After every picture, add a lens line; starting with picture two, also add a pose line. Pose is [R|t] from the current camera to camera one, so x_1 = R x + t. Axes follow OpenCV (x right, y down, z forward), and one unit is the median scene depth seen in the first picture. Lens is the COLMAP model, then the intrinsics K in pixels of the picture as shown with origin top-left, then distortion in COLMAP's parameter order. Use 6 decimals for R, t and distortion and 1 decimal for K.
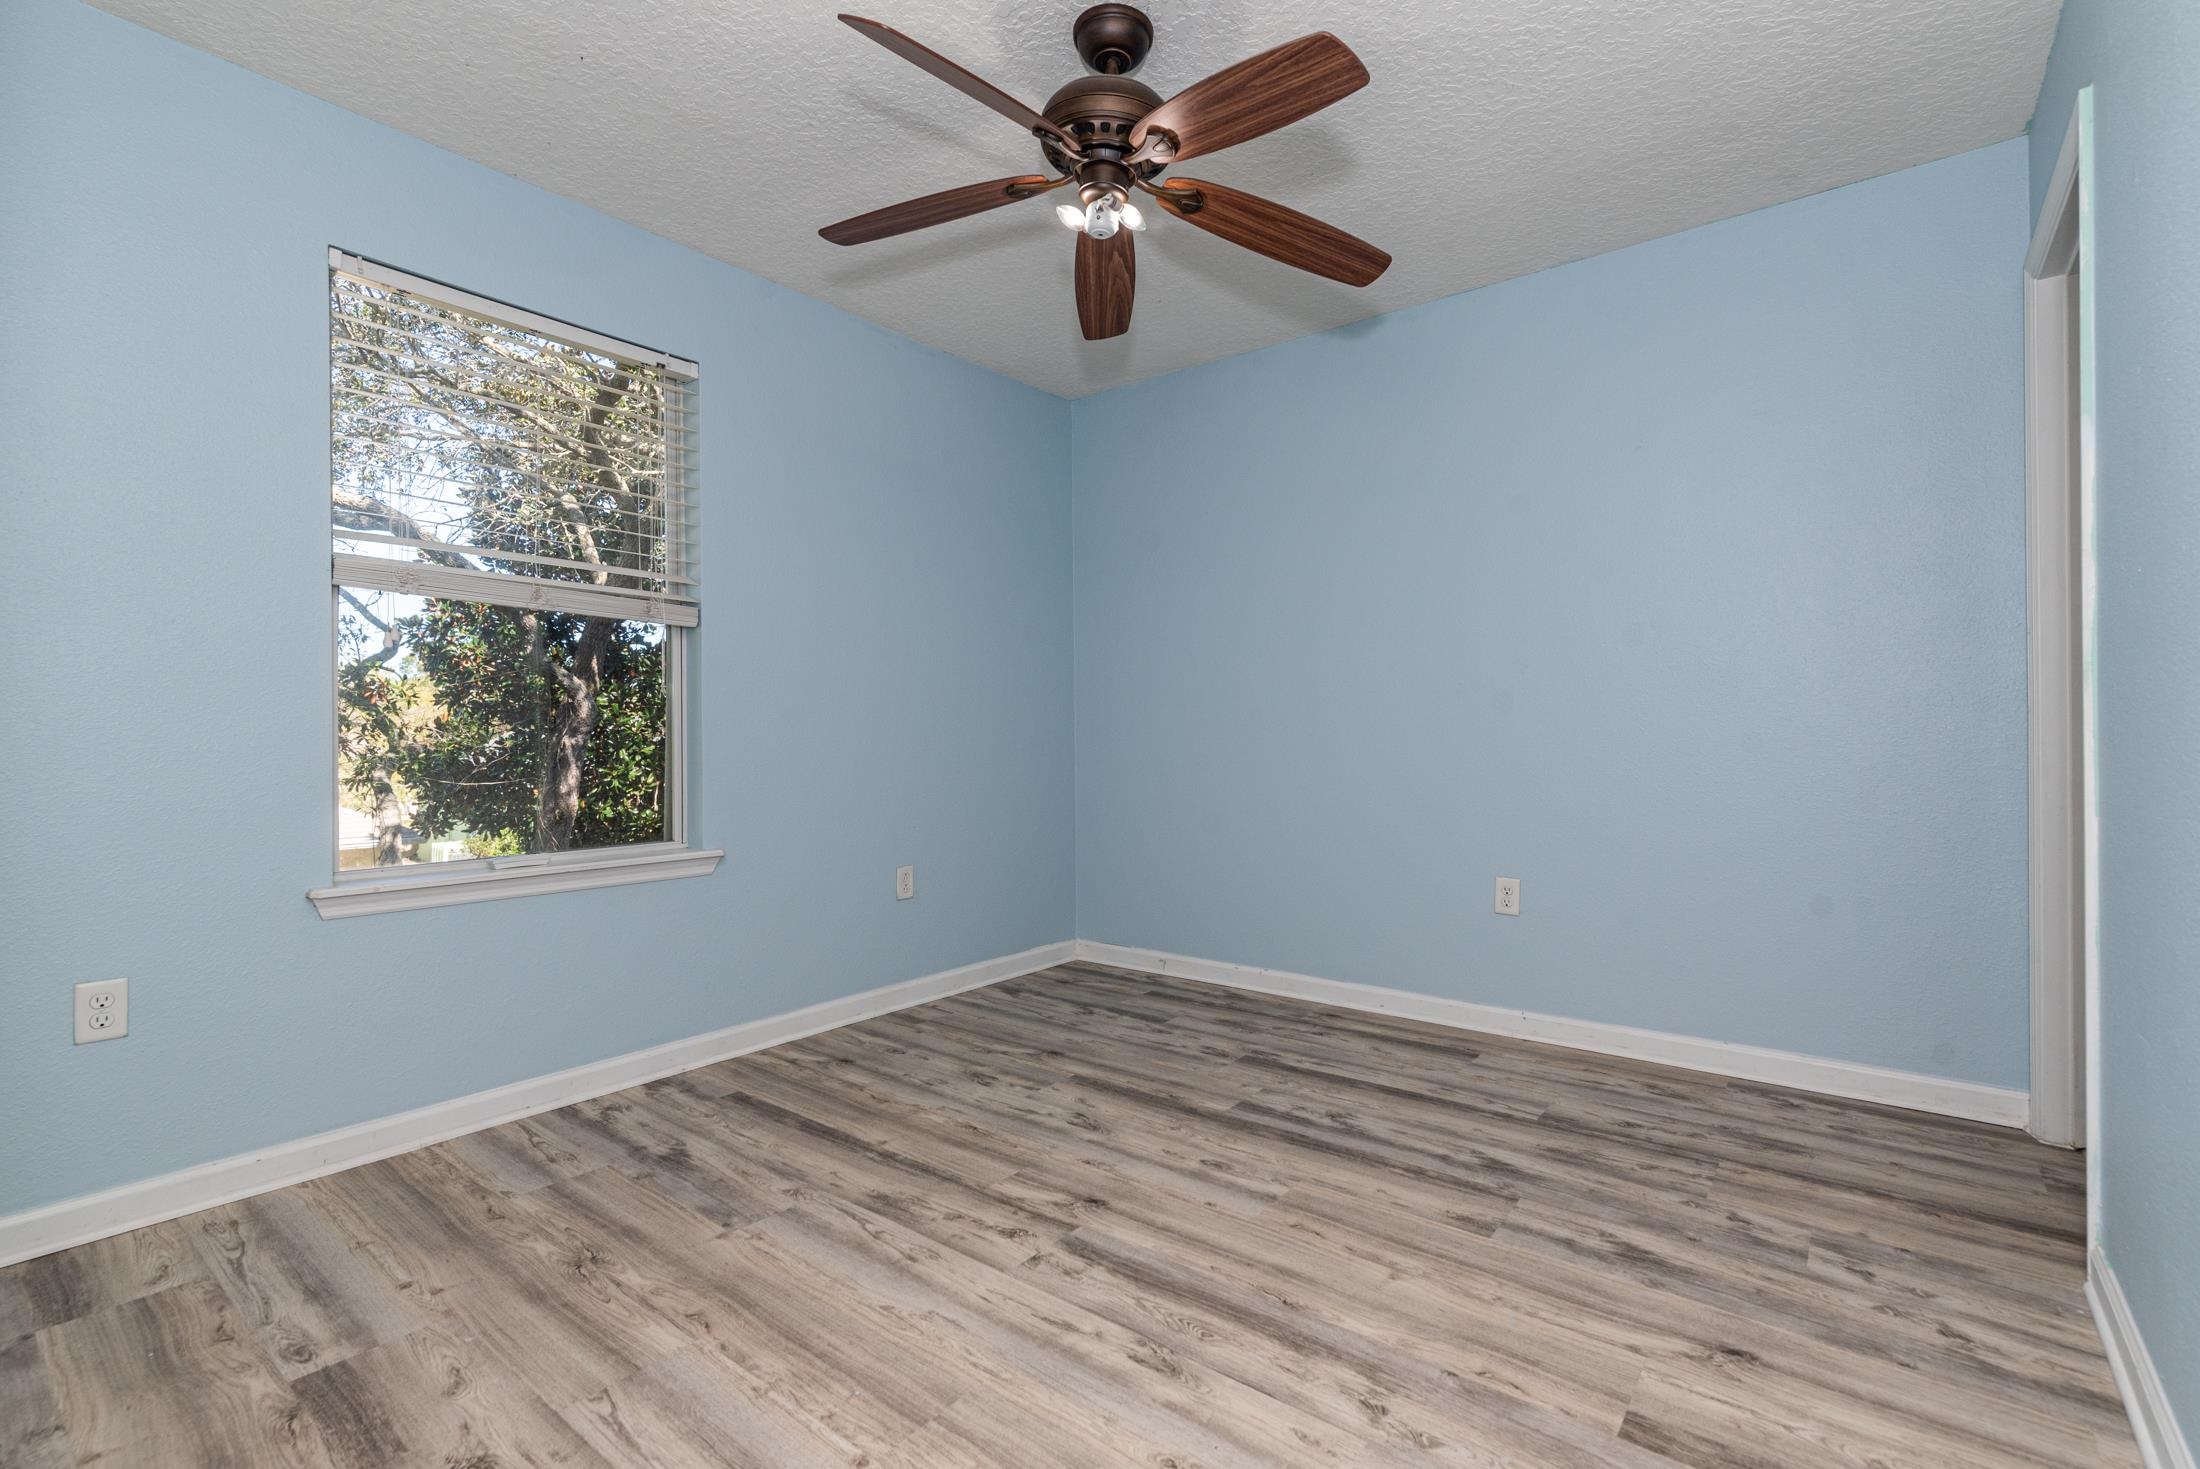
lens RADIAL K [[996.3, 0, 1092.3], [0, 996.3, 729.6], [0, 0, 1]] dist [0.001744, -0.000450]
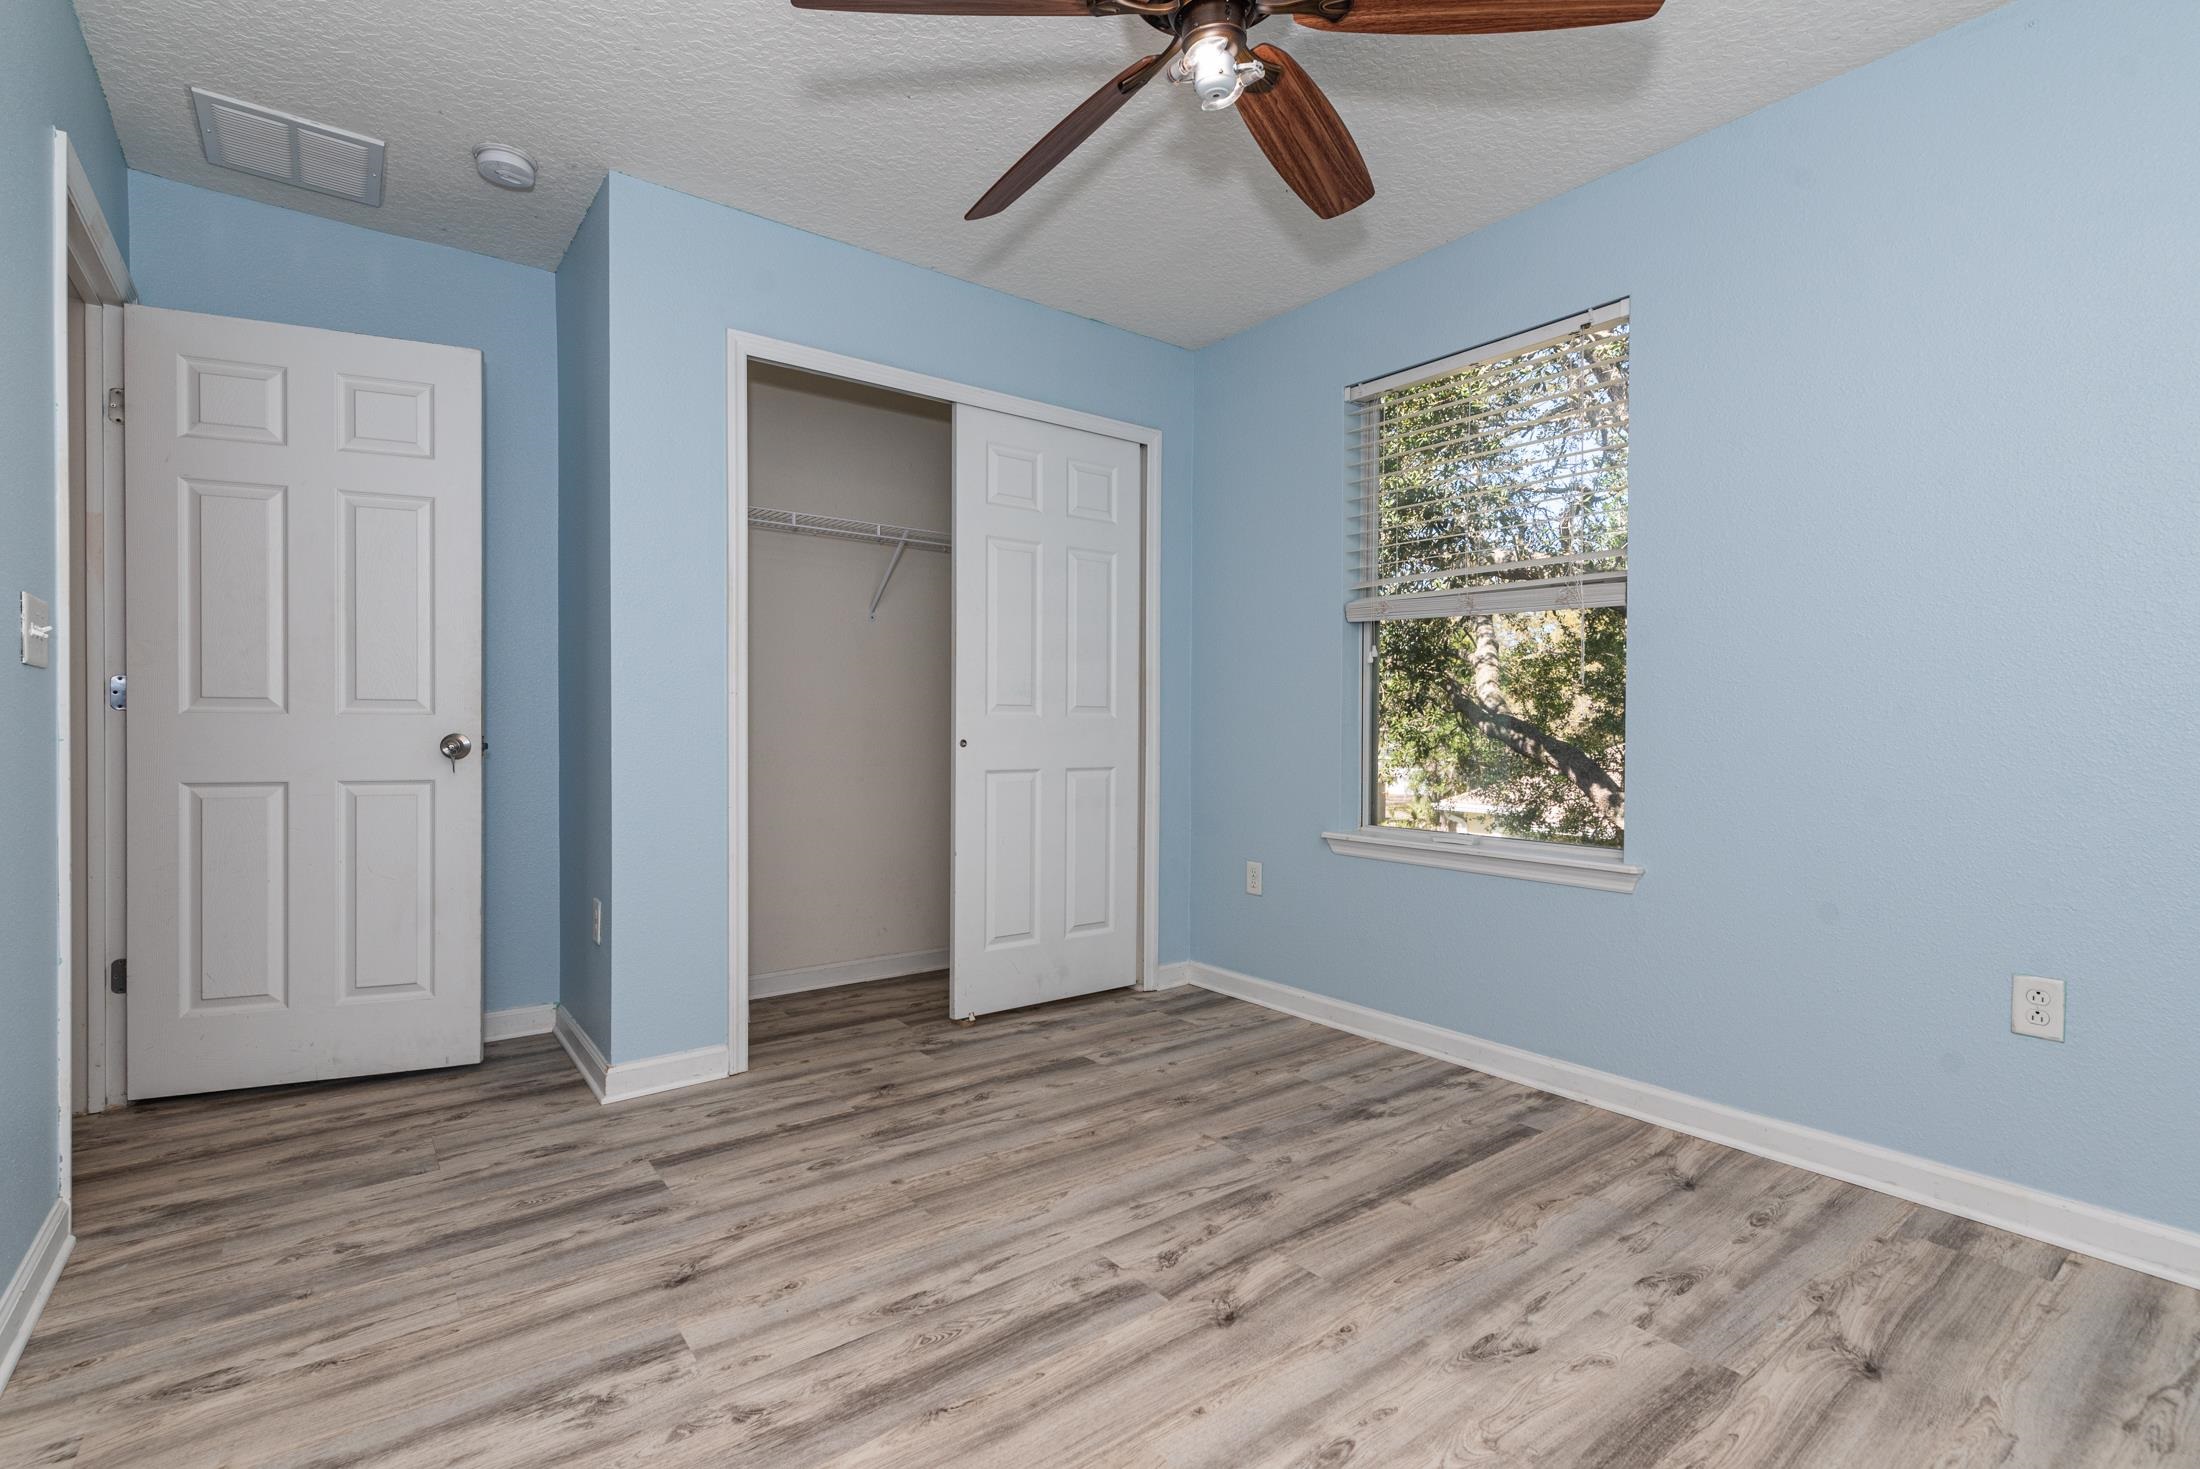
lens RADIAL K [[996.3, 0, 1084.4], [0, 996.3, 731.4], [0, 0, 1]] dist [0.001744, -0.000450]
pose [[-0.245149, 0.008525, -0.969448, 0.734869], [-0.001195, 0.999958, 0.009095, -0.001130], [0.969485, 0.003388, -0.245128, 0.999378]]
